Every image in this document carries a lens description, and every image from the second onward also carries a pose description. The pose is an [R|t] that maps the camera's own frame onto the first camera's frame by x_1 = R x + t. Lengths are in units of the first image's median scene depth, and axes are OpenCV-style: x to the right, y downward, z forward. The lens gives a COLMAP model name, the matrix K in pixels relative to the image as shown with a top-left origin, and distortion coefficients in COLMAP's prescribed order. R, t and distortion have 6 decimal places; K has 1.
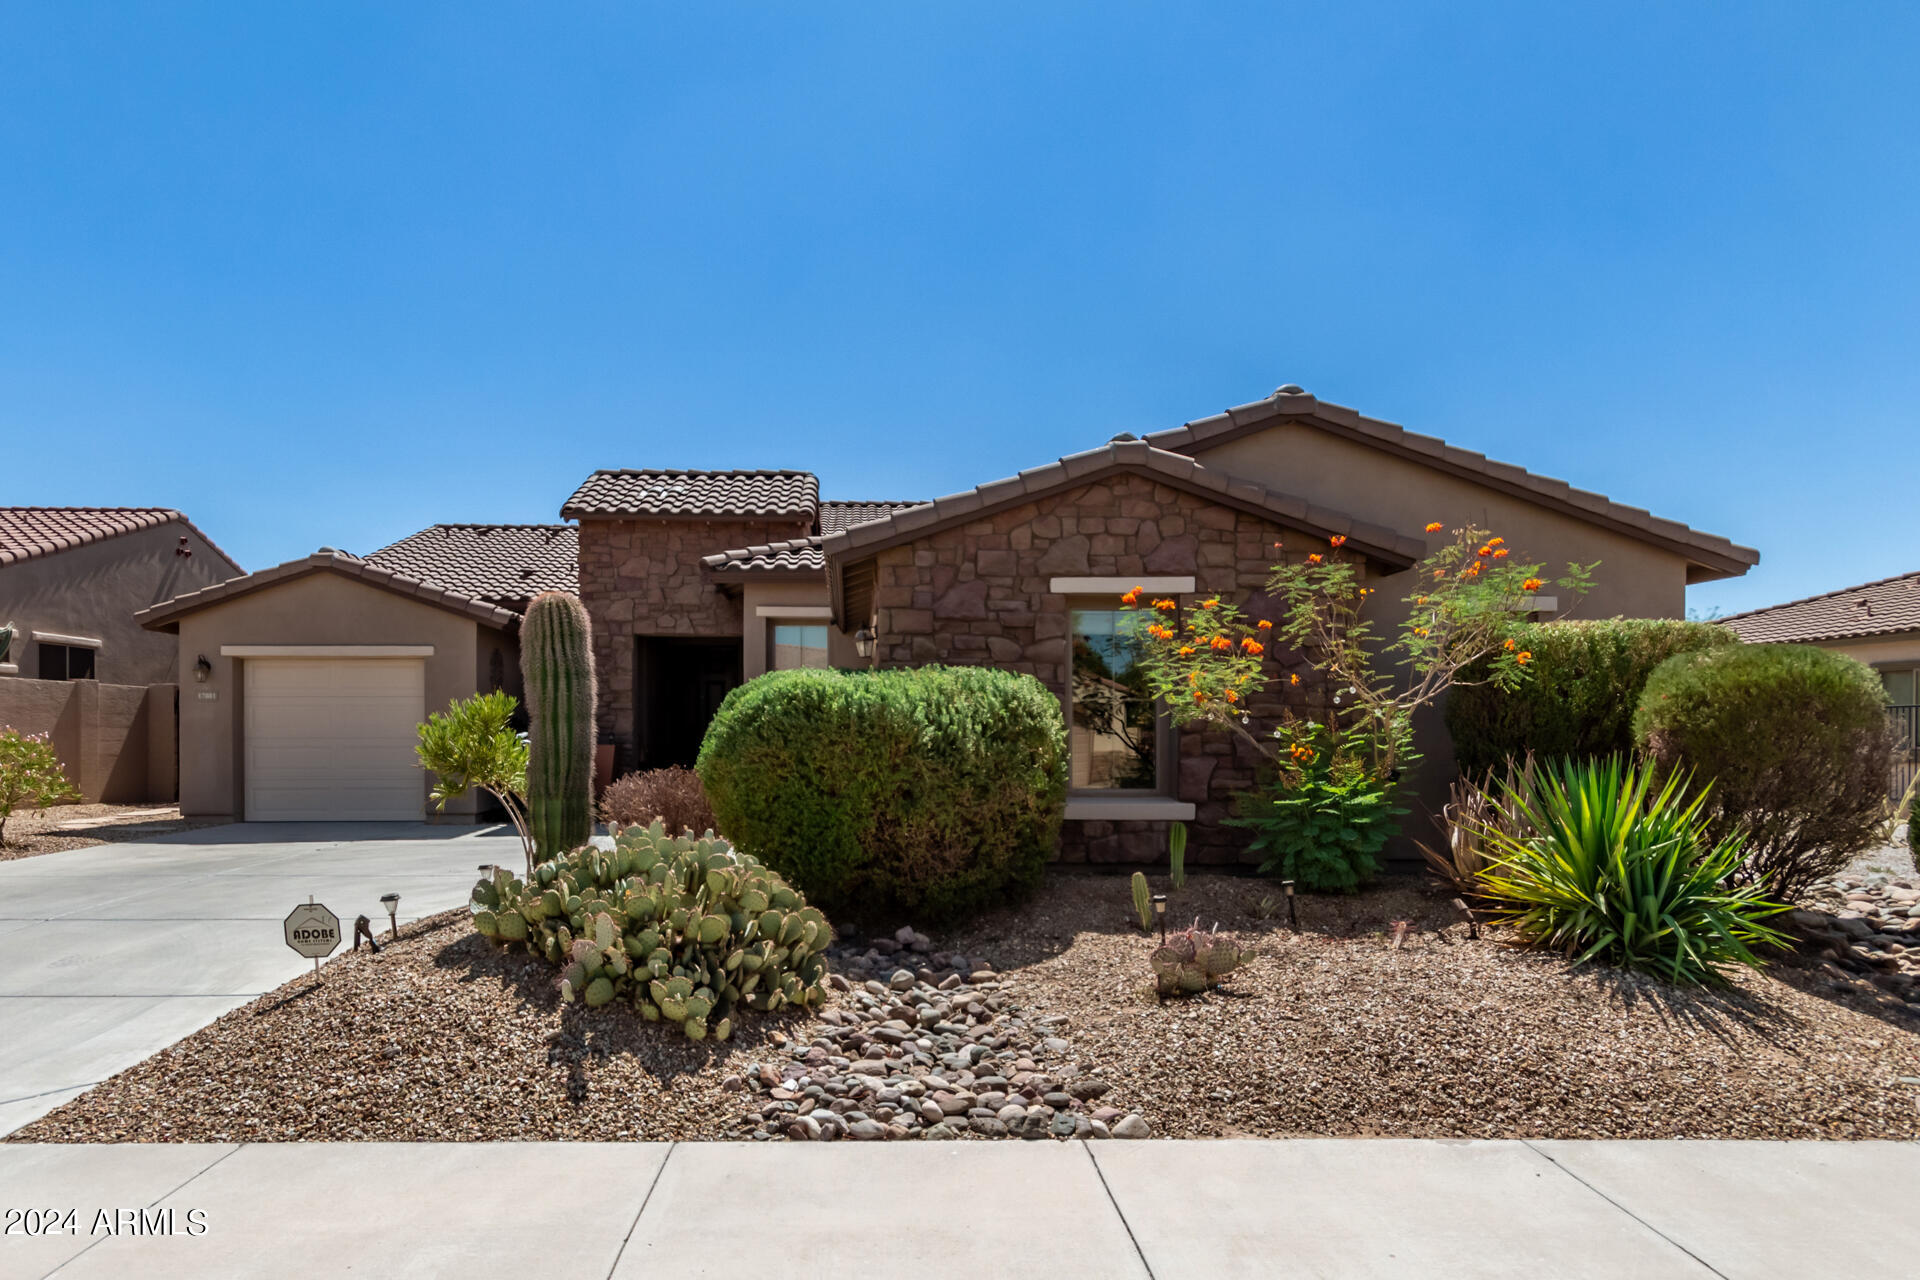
lens RADIAL K [[891.8, 0, 960.0], [0, 891.8, 640.0], [0, 0, 1]] dist [0.000694, 0.000405]
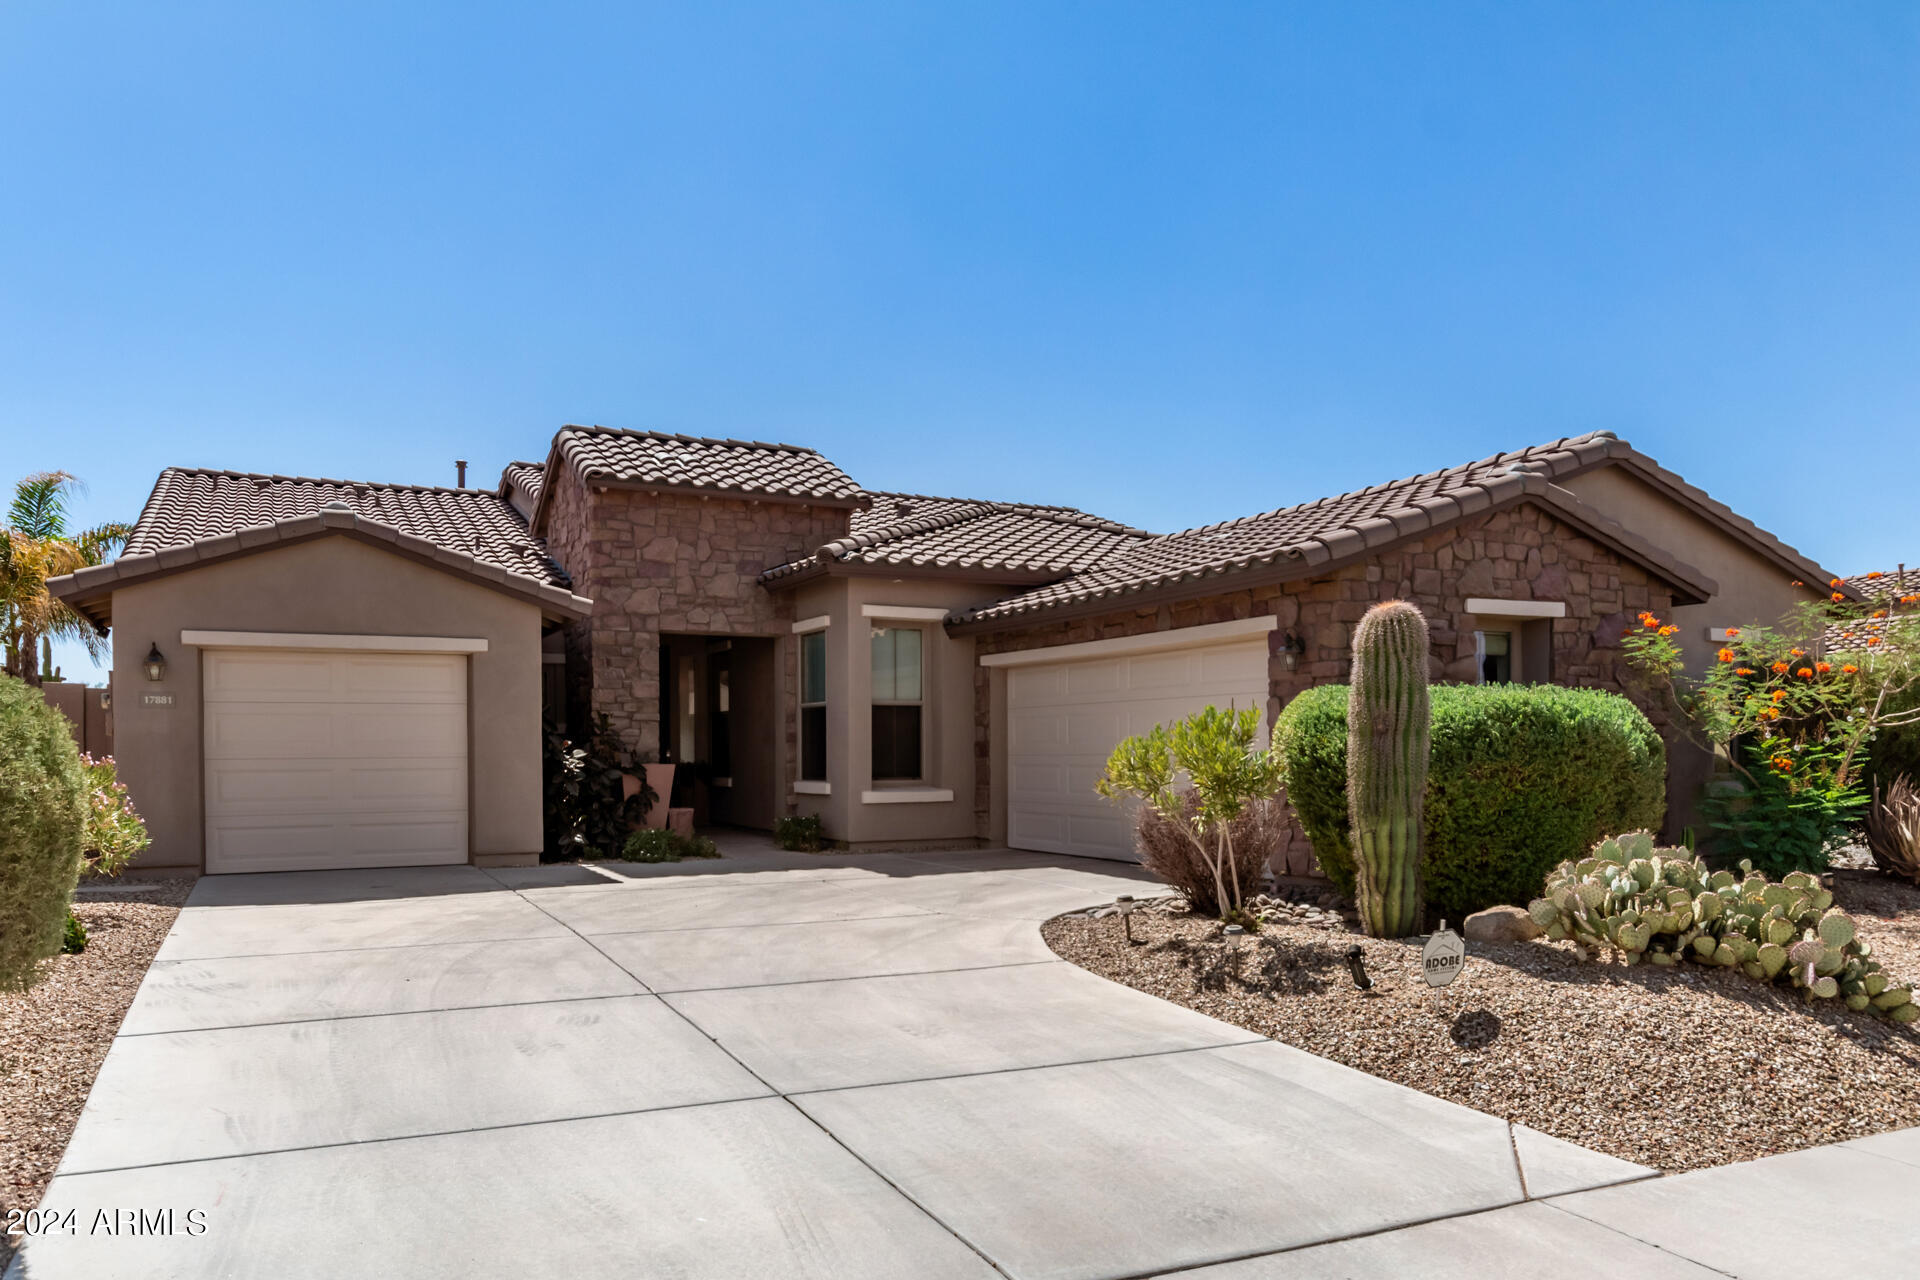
lens RADIAL K [[1001.0, 0, 960.0], [0, 1001.0, 640.0], [0, 0, 1]] dist [-0.002161, -0.000343]
pose [[0.954628, 0.030337, 0.296253, -0.464083], [-0.028839, 0.999540, -0.009425, 0.003789], [-0.296402, 0.000453, 0.955063, 0.037596]]
